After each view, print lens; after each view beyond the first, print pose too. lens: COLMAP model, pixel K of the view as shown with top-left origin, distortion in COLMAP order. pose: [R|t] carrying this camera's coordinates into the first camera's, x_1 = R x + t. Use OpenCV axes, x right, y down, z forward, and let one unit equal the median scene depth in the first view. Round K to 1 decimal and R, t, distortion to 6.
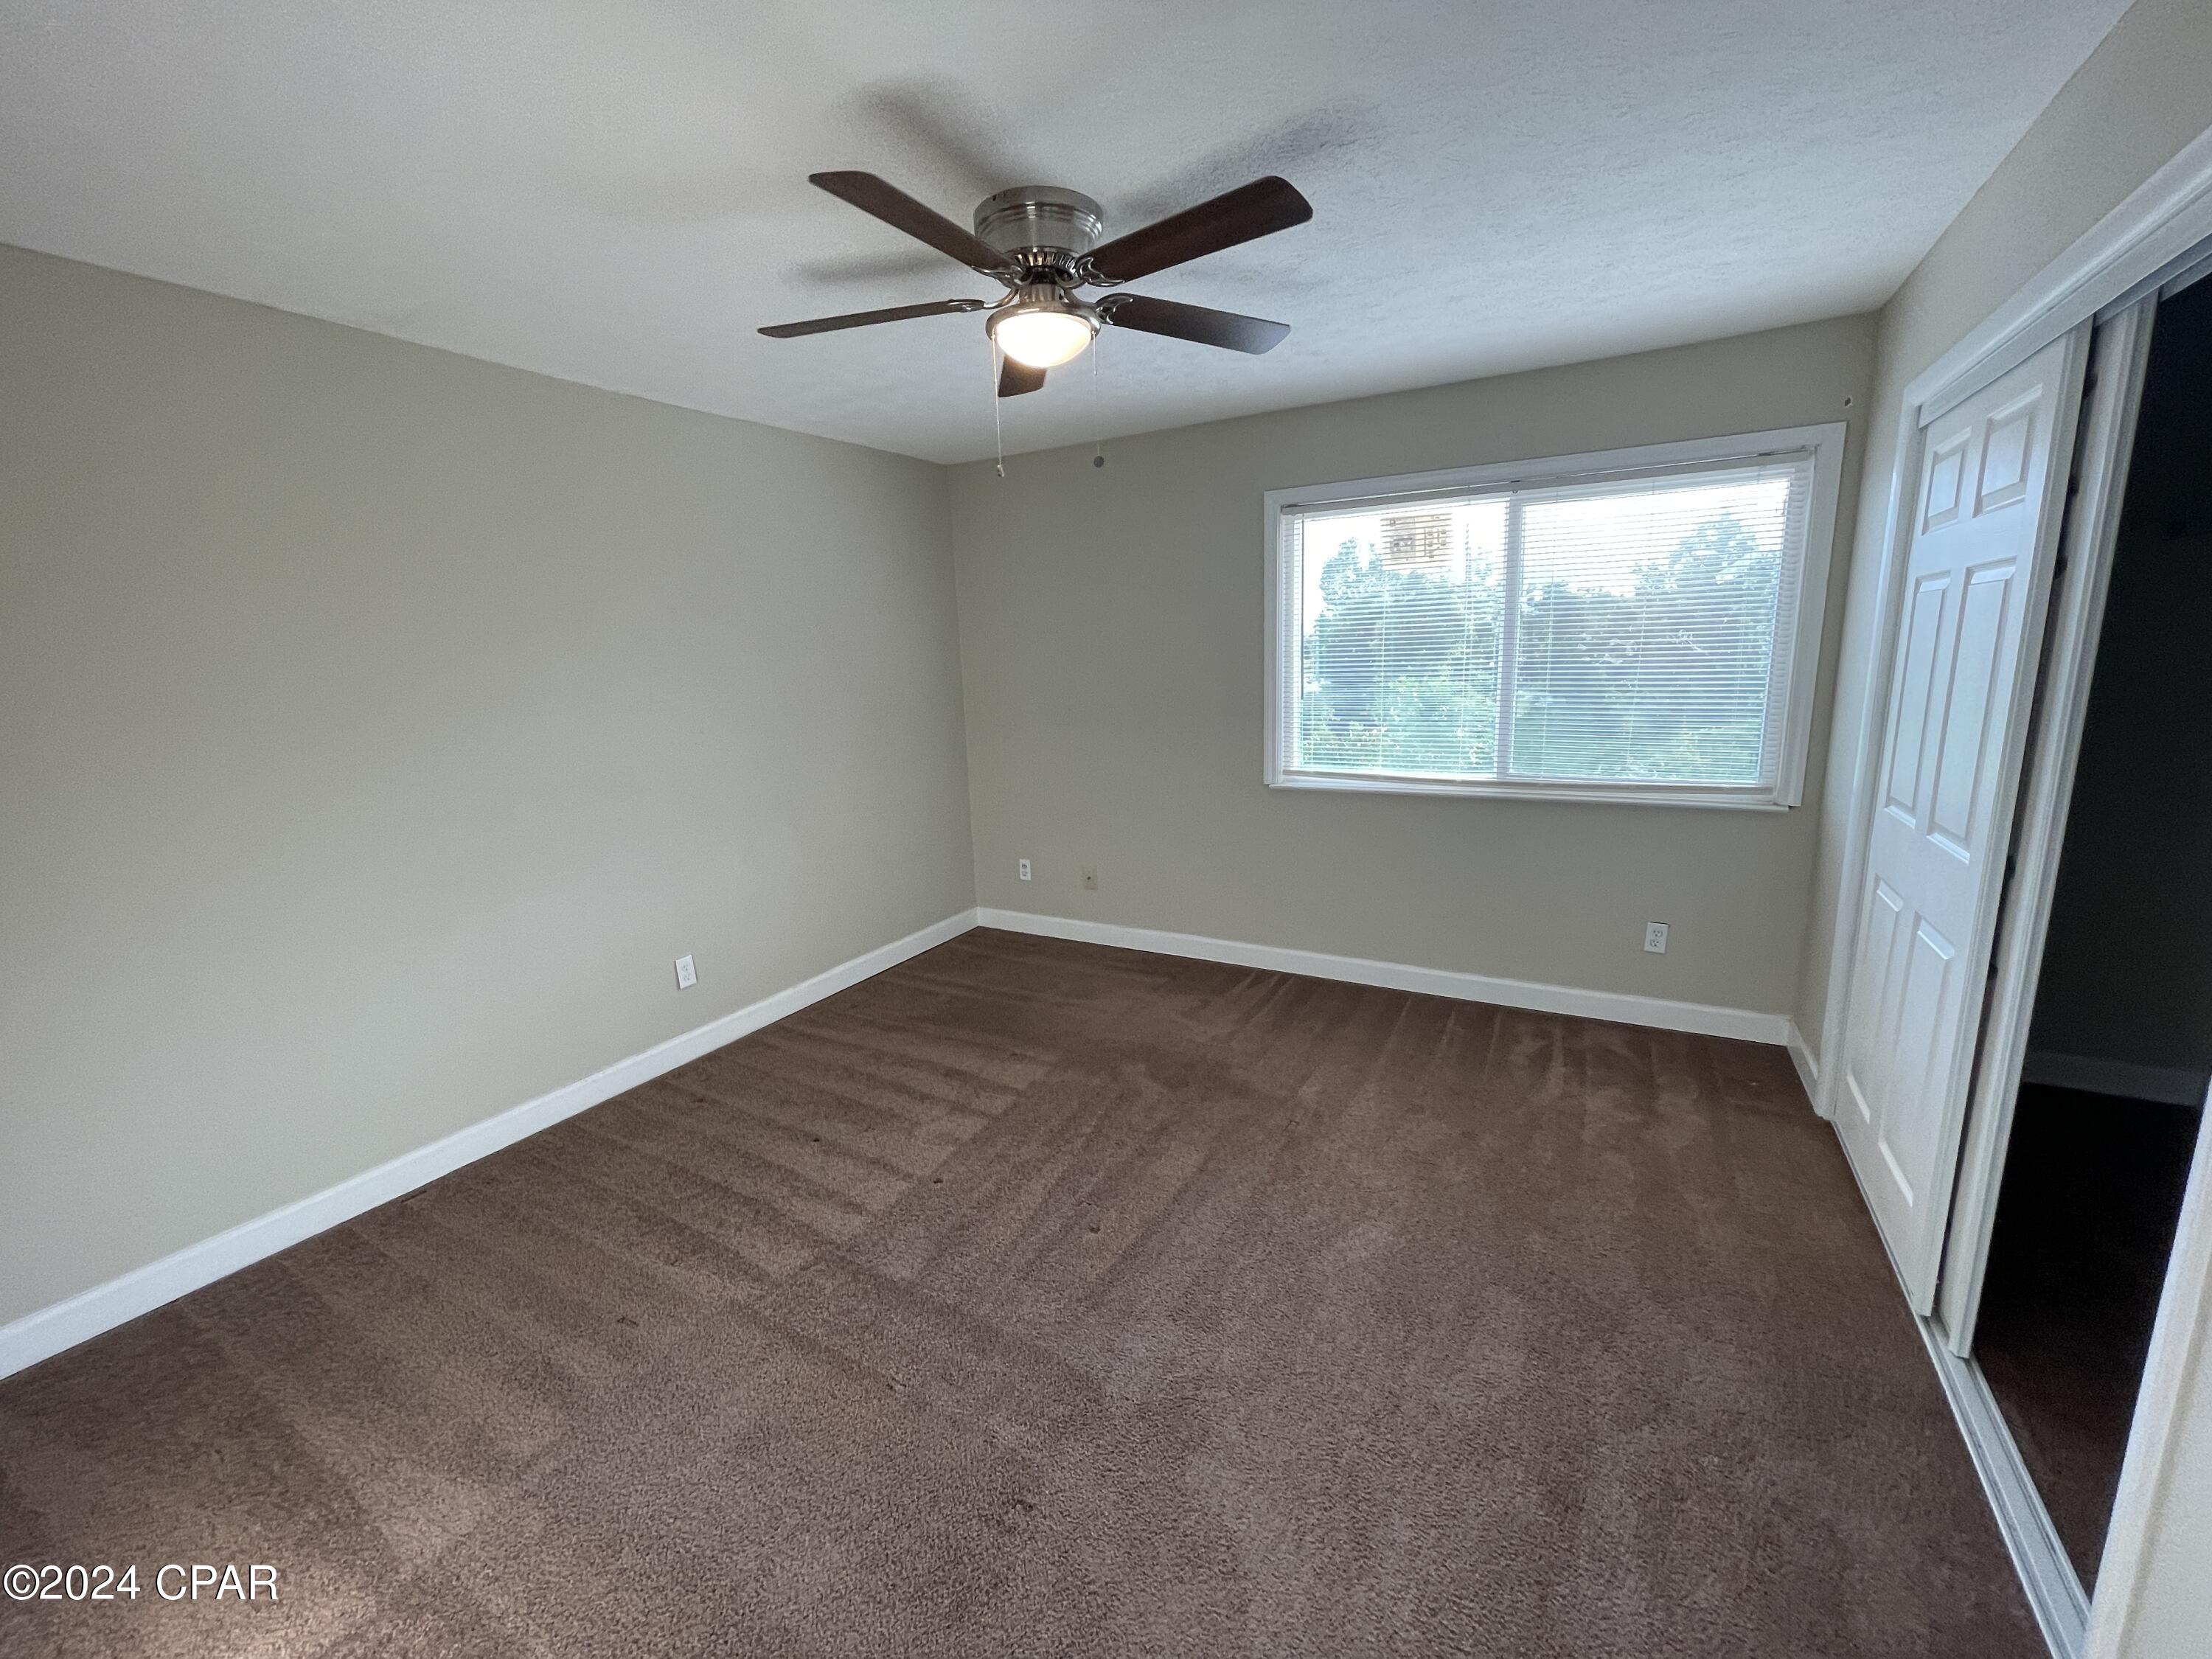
lens RADIAL K [[916.3, 0, 1096.9], [0, 916.3, 823.8], [0, 0, 1]] dist [-0.000090, -0.000023]
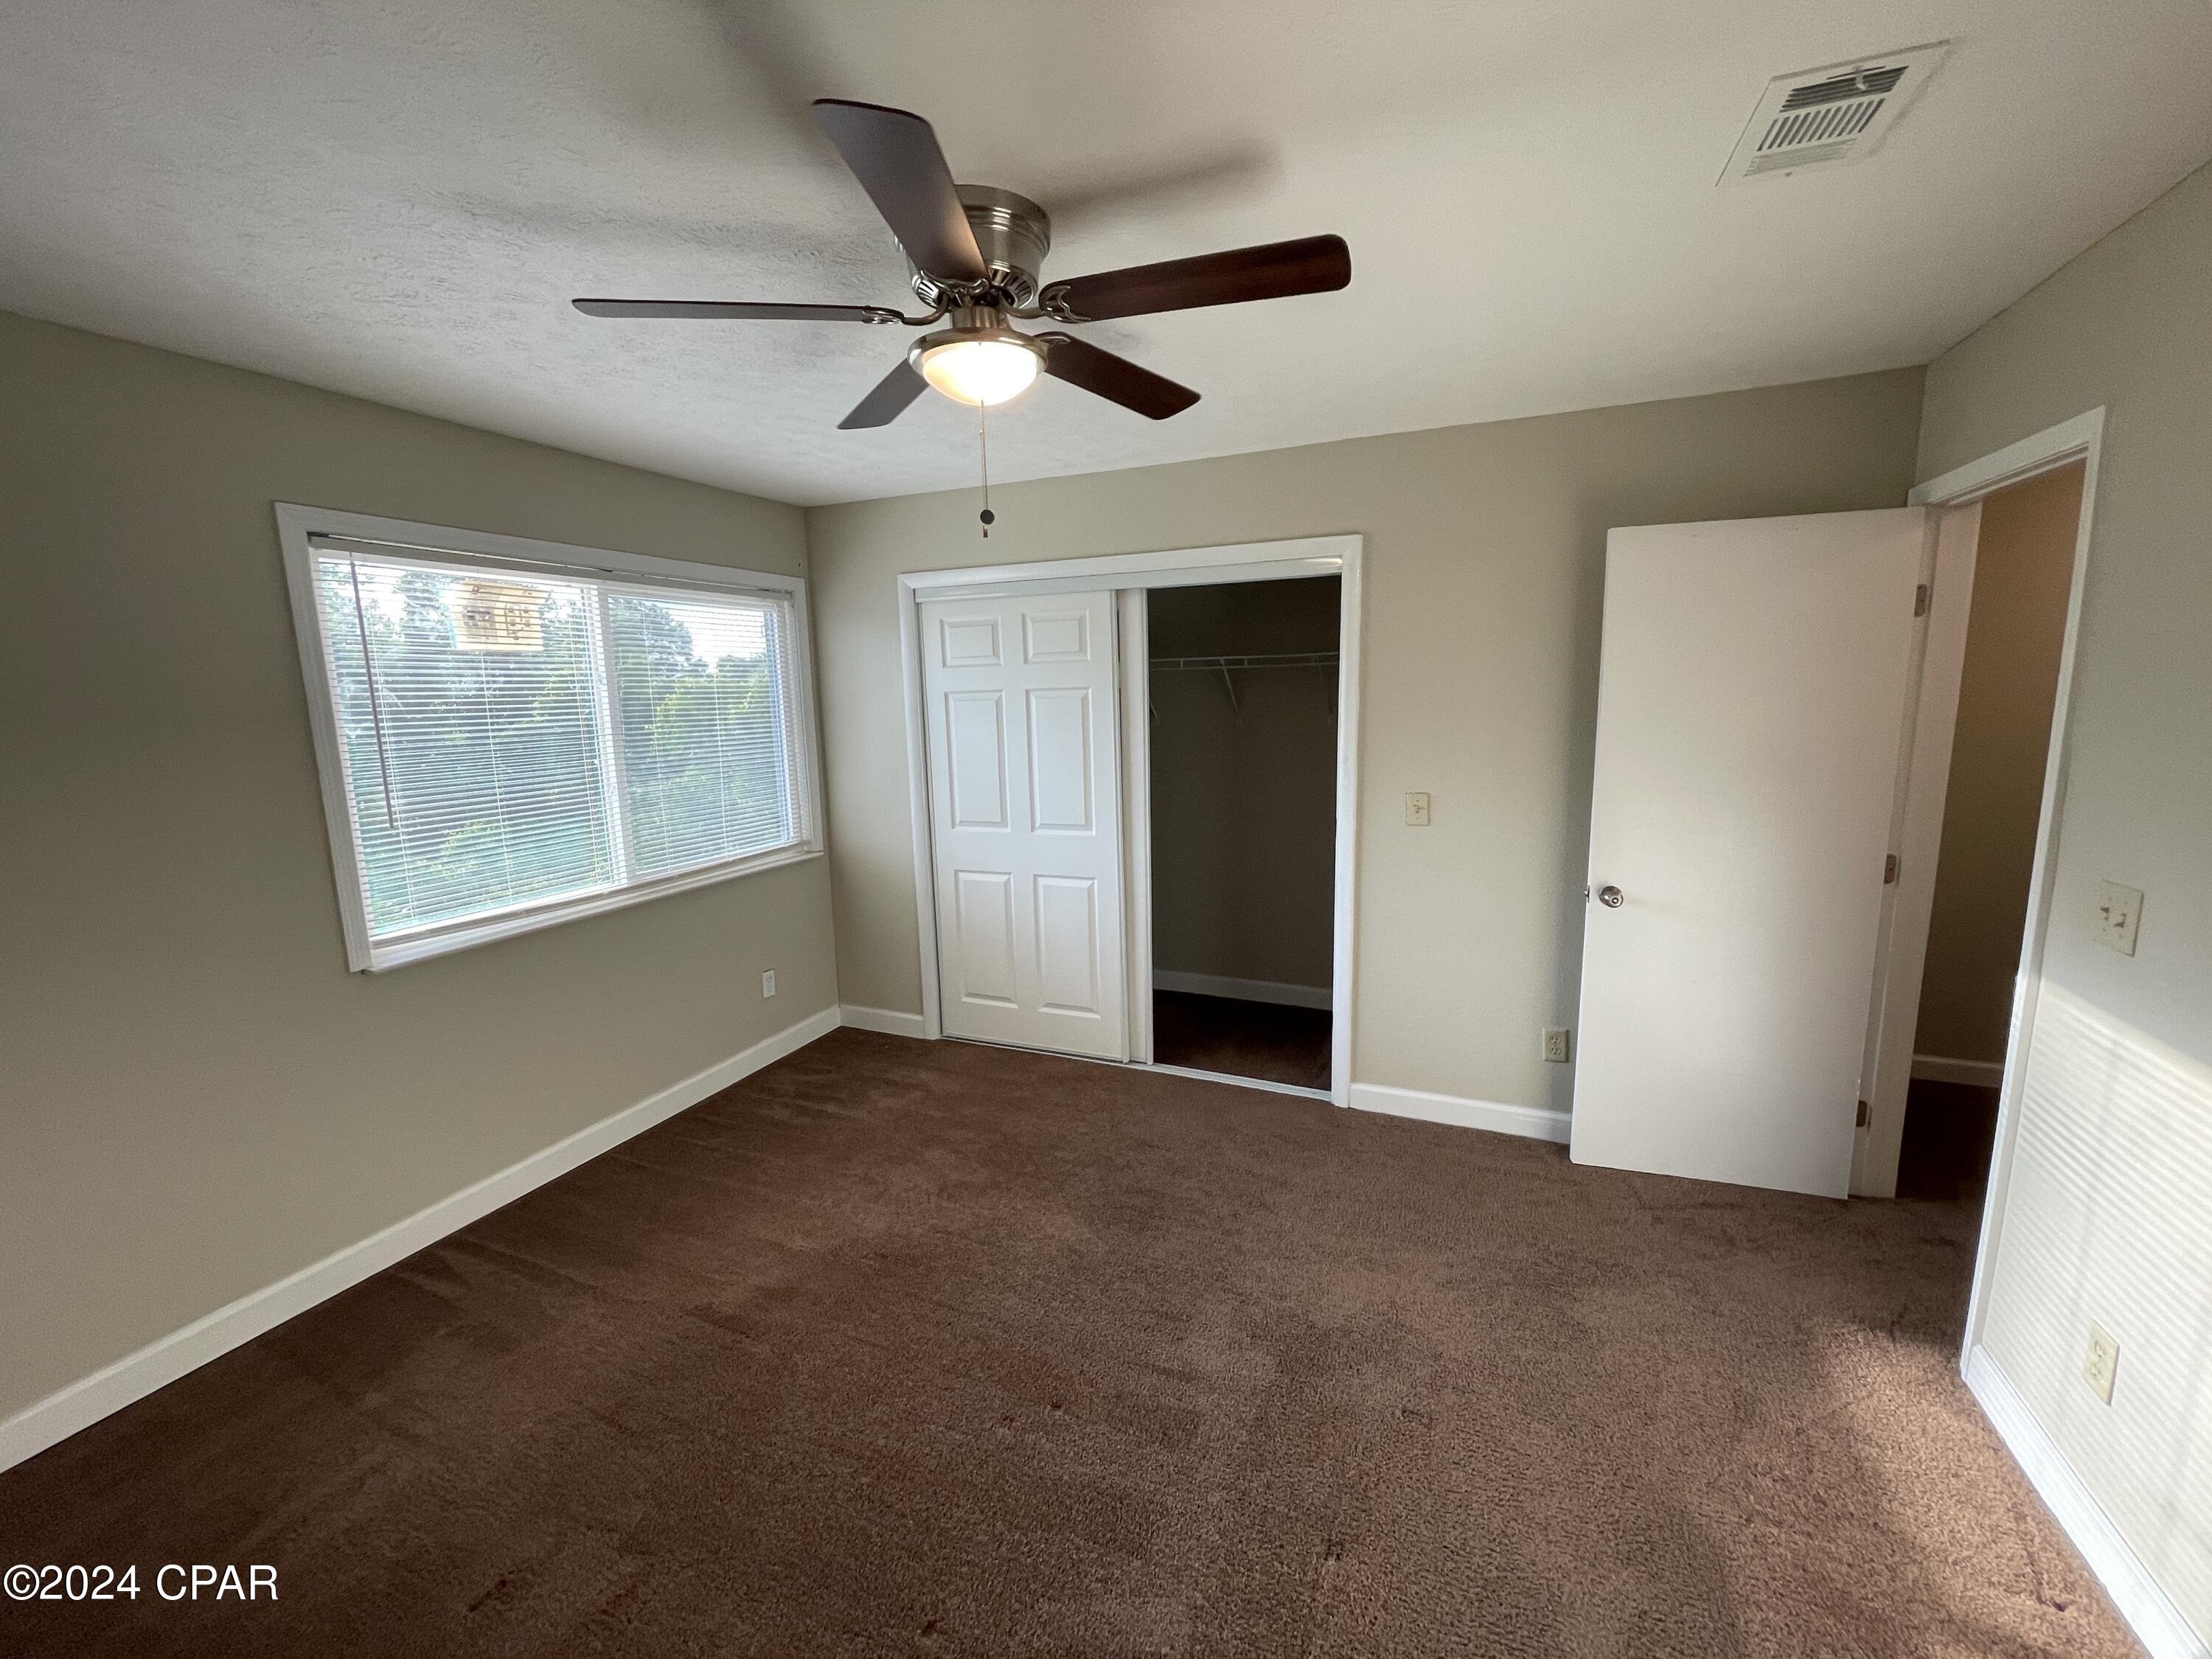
lens RADIAL K [[897.1, 0, 1100.7], [0, 897.1, 823.4], [0, 0, 1]] dist [-0.000202, -0.000140]
pose [[-0.112351, -0.106644, 0.987929, -0.563948], [0.220151, 0.966844, 0.129405, -0.132283], [-0.968974, 0.232033, -0.085148, 0.664141]]
